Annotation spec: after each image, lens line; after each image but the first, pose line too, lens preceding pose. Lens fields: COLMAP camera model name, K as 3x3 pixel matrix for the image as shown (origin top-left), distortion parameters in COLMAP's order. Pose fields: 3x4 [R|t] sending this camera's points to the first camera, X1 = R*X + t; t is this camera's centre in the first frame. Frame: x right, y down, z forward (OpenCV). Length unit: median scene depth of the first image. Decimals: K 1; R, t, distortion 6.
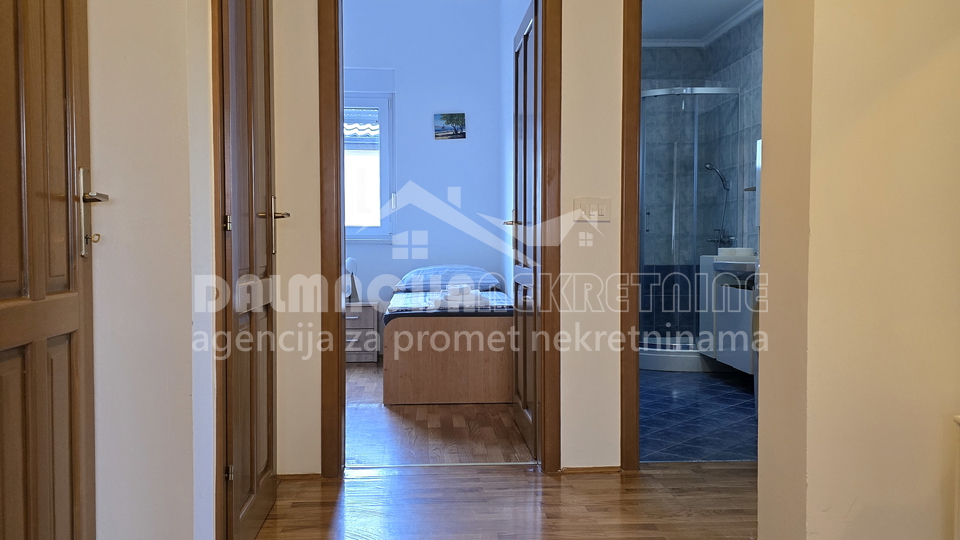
lens RADIAL K [[863.0, 0, 480.0], [0, 863.0, 270.0], [0, 0, 1]] dist [0.086615, -0.140035]
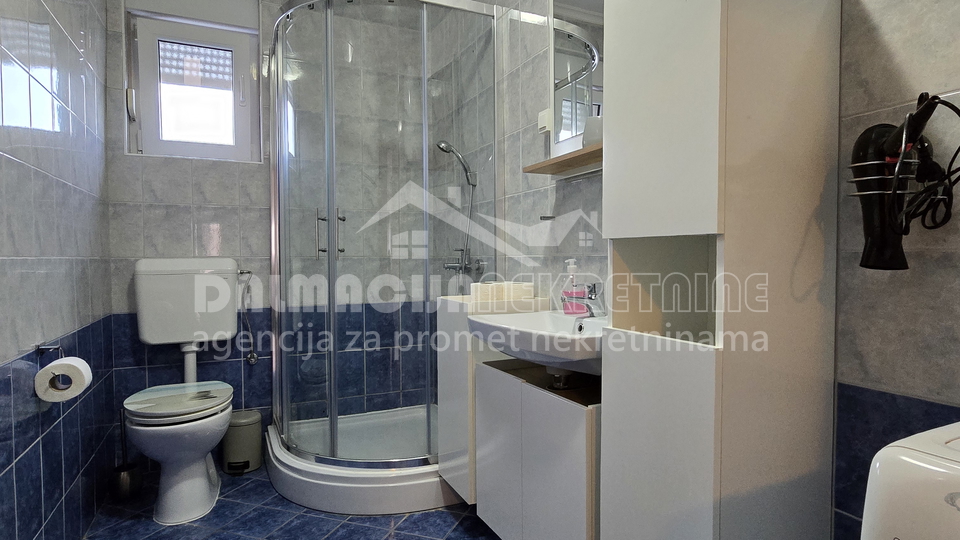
lens RADIAL K [[532.5, 0, 484.2], [0, 532.5, 274.2], [0, 0, 1]] dist [0.000293, 0.000700]
pose [[0.928867, -0.014798, 0.370118, 0.149503], [0.016559, 0.999862, -0.001581, -0.028132], [-0.370043, 0.007597, 0.928984, 0.641910]]
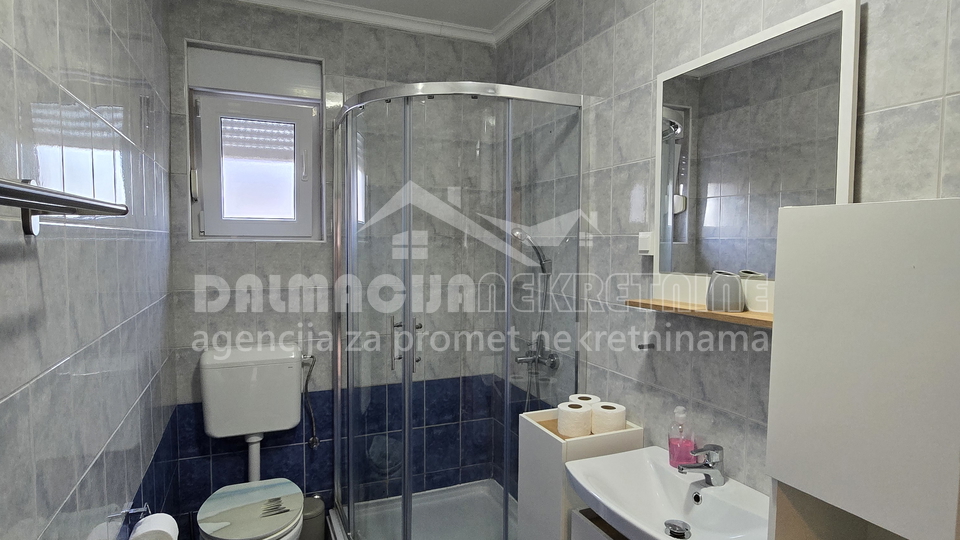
lens RADIAL K [[533.7, 0, 480.6], [0, 533.7, 275.6], [0, 0, 1]] dist [0.002086, 0.000216]
pose [[0.943124, -0.013026, 0.332187, 0.121163], [0.003105, 0.999534, 0.030380, -0.102852], [-0.332428, -0.027621, 0.942724, 0.673042]]
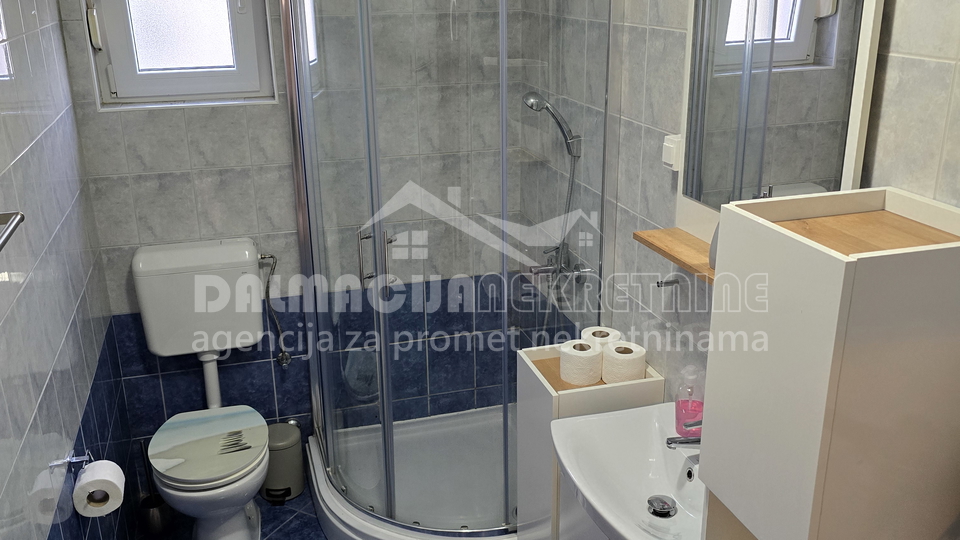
lens RADIAL K [[863.0, 0, 480.0], [0, 863.0, 270.0], [0, 0, 1]] dist [0.086615, -0.140035]
pose [[0.975641, -0.084980, 0.202246, 0.148405], [0.021518, 0.954547, 0.297282, -0.166455], [-0.218316, -0.285689, 0.933124, 0.597862]]
